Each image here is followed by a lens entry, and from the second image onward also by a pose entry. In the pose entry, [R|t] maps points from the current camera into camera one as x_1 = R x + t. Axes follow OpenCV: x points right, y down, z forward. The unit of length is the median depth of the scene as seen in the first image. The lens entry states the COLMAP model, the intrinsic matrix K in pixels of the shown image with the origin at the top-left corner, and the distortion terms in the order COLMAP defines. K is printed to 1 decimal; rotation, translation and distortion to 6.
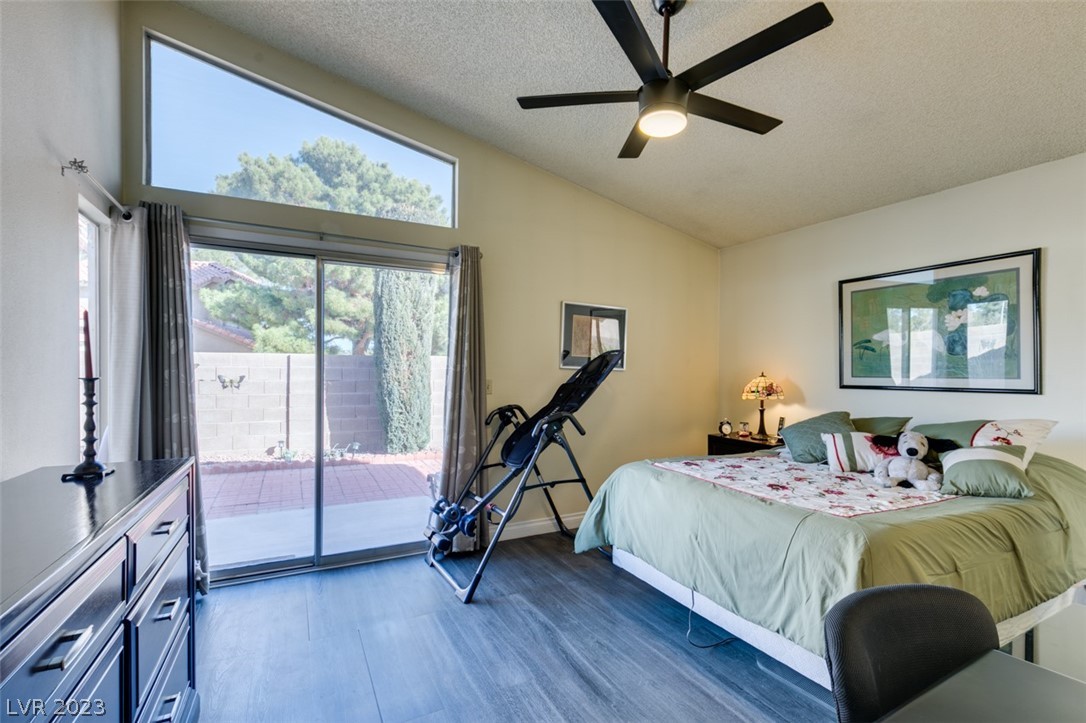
lens RADIAL K [[491.1, 0, 535.7], [0, 491.1, 378.3], [0, 0, 1]] dist [0.001874, 0.000371]
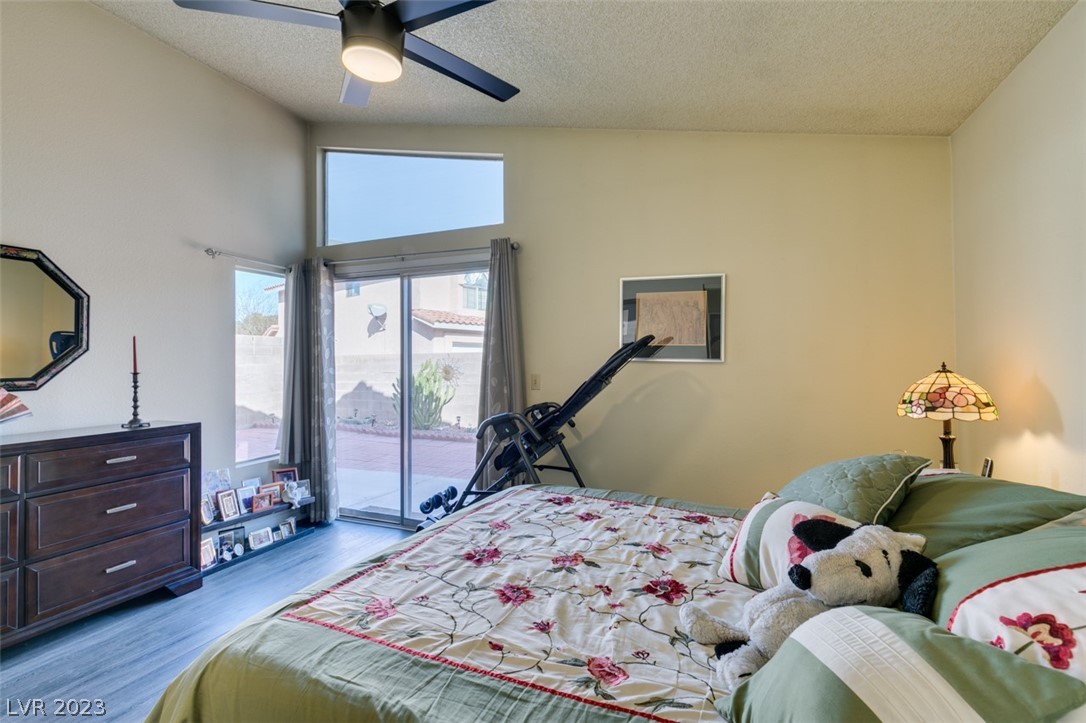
lens RADIAL K [[484.7, 0, 538.5], [0, 484.7, 363.8], [0, 0, 1]] dist [0.003989, 0.000339]
pose [[0.651989, -0.008835, -0.758177, 0.825702], [-0.001333, 0.999917, -0.012799, -0.007547], [0.758227, 0.009355, 0.651924, 0.542474]]
